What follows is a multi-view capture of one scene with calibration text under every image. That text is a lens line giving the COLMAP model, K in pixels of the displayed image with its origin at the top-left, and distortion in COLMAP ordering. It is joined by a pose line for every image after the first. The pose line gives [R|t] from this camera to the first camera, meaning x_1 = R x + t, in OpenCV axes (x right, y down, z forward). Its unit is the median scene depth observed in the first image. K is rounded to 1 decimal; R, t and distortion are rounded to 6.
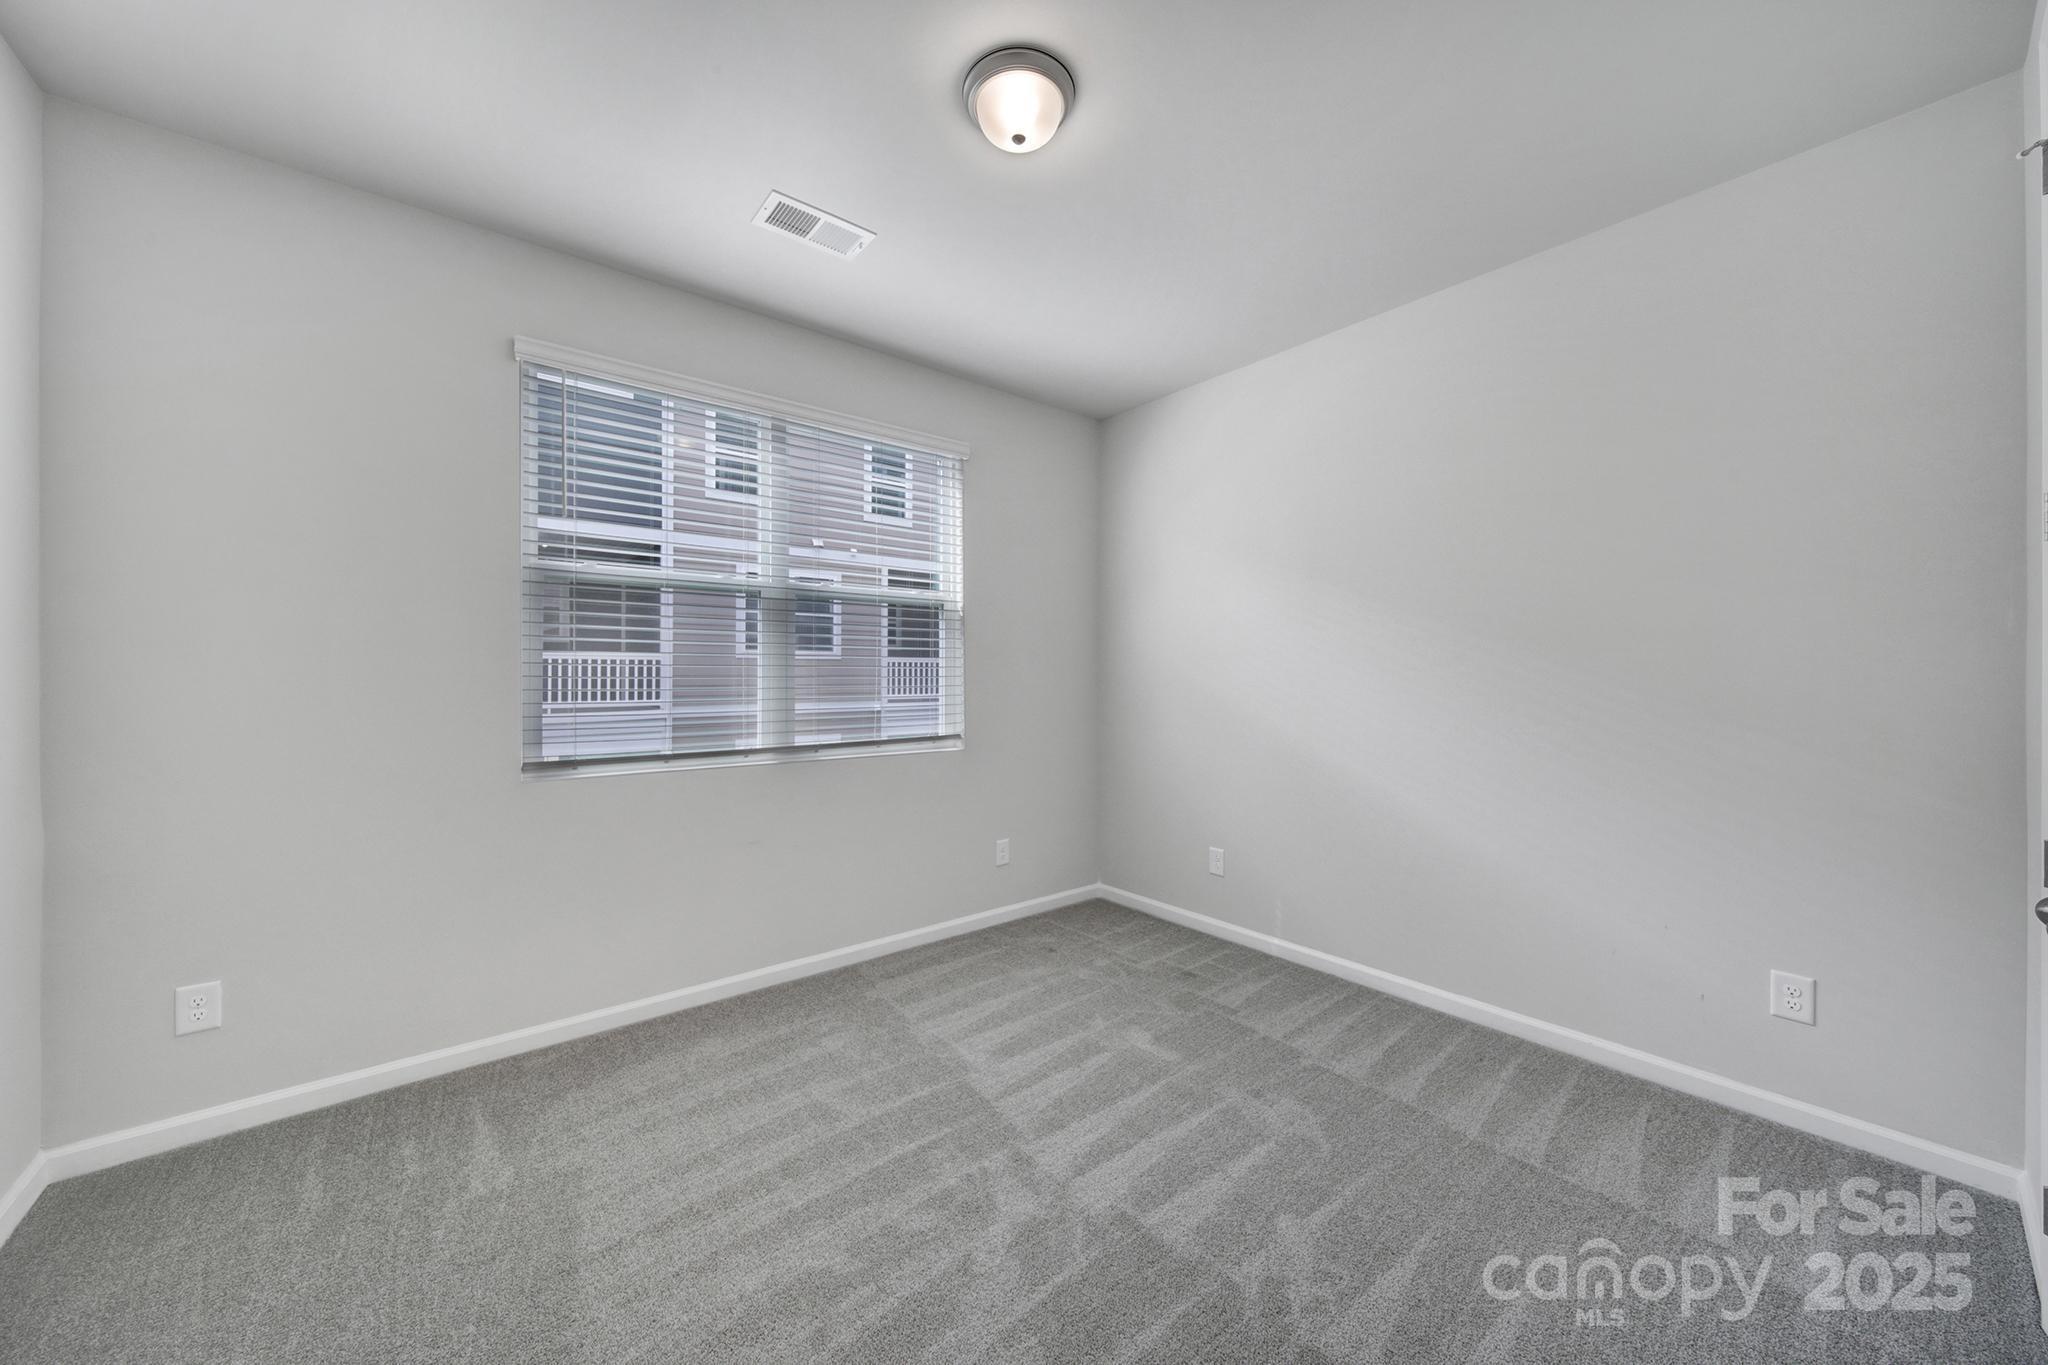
lens RADIAL K [[728.4, 0, 1016.2], [0, 728.4, 675.6], [0, 0, 1]] dist [0.000887, -0.000035]
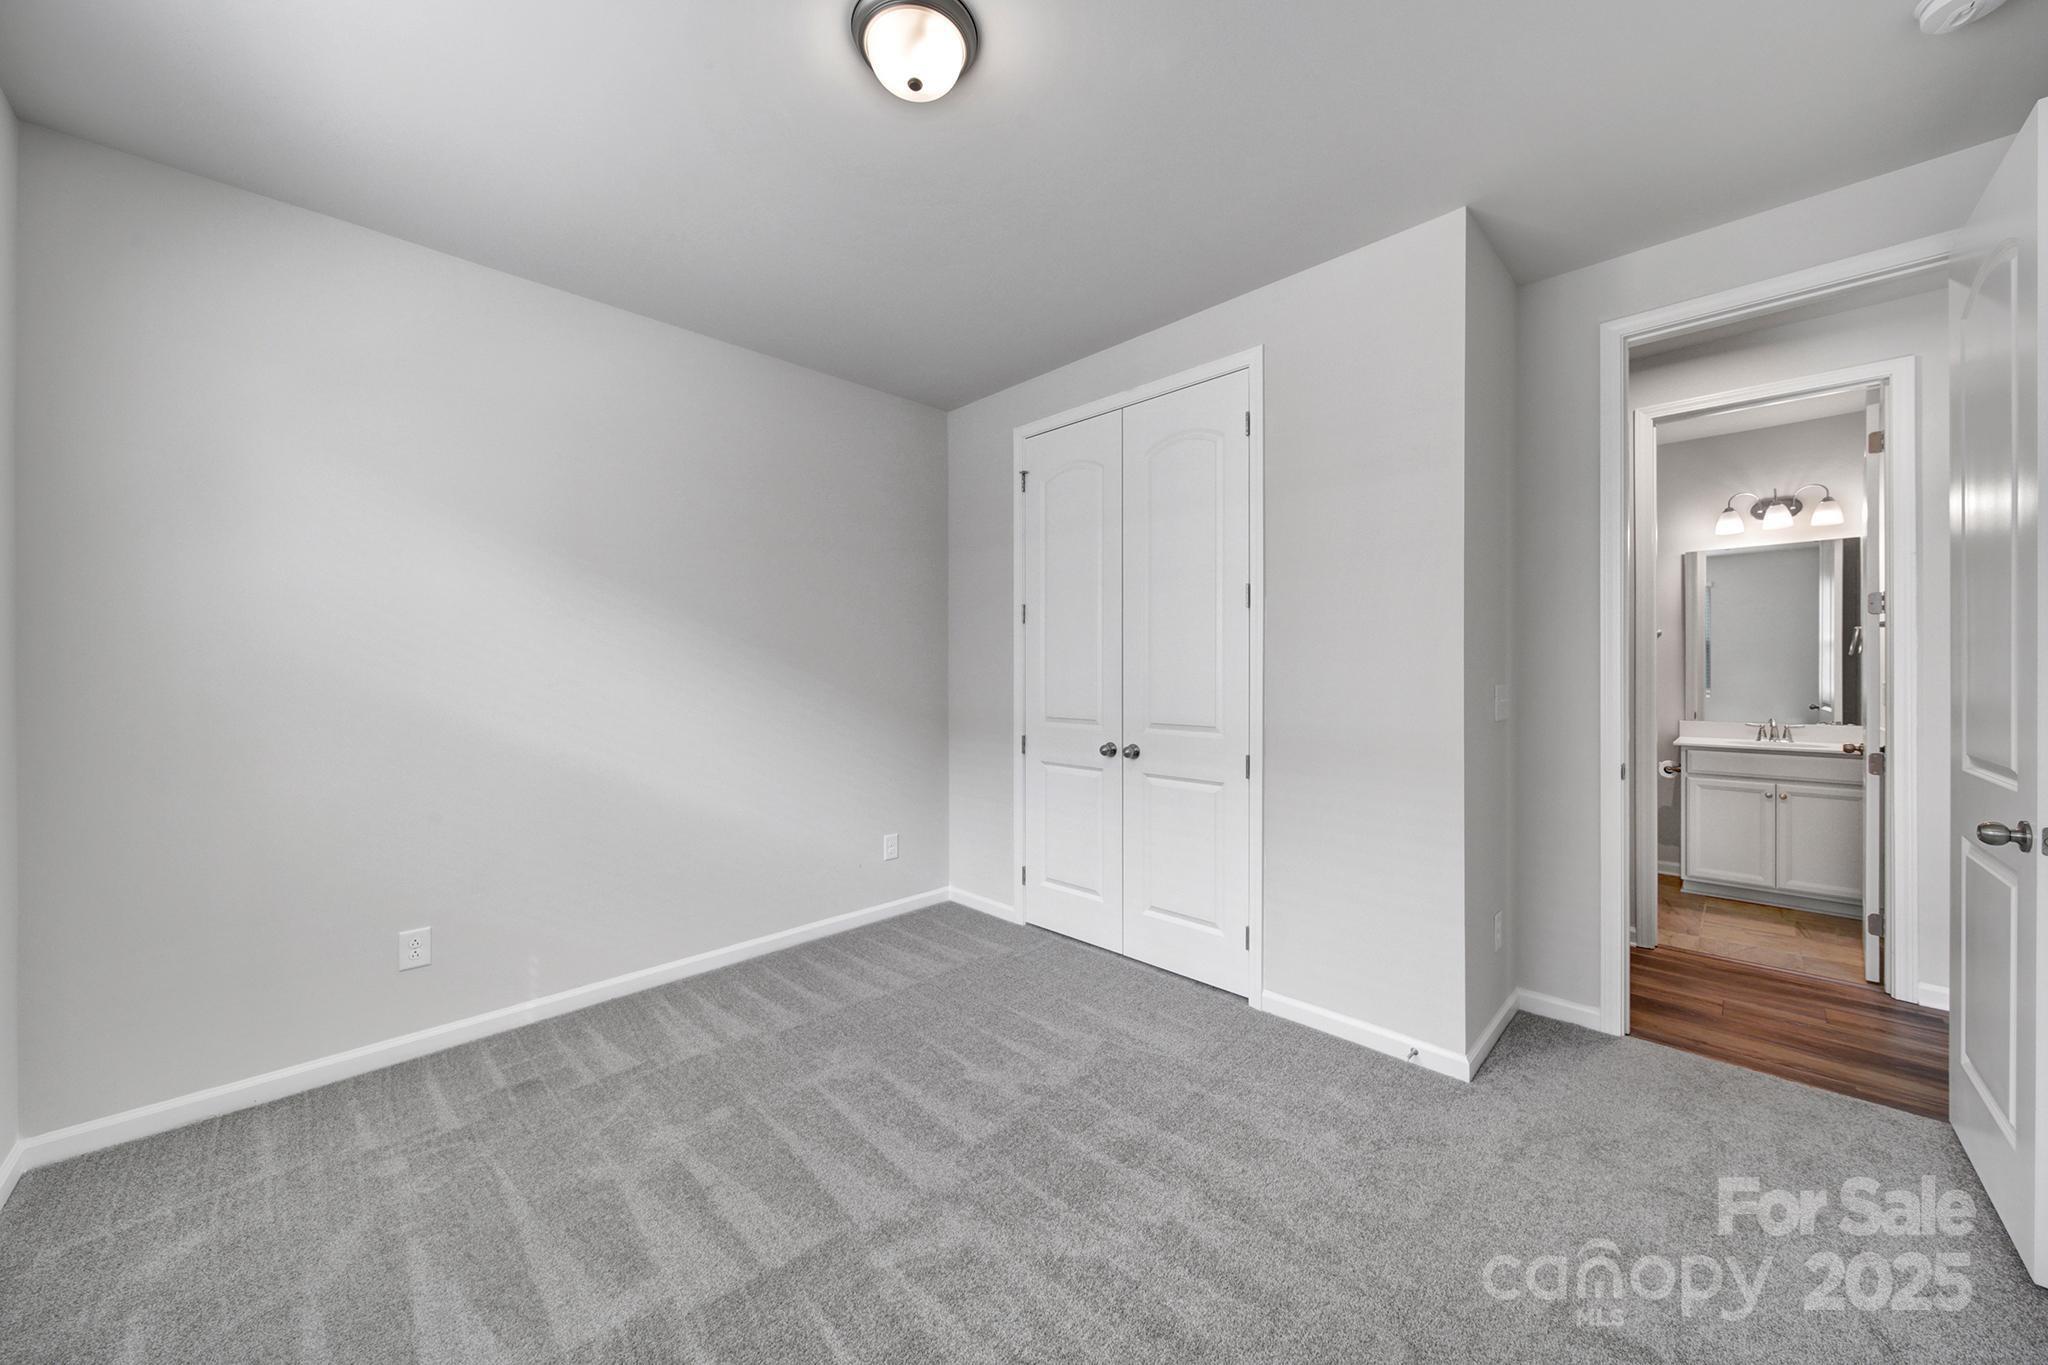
lens RADIAL K [[728.4, 0, 1026.2], [0, 728.4, 677.1], [0, 0, 1]] dist [0.000887, -0.000035]
pose [[-0.115667, -0.004655, 0.993277, -0.773466], [0.006529, 0.999964, 0.005447, -0.002119], [-0.993267, 0.007115, -0.115632, 0.820015]]
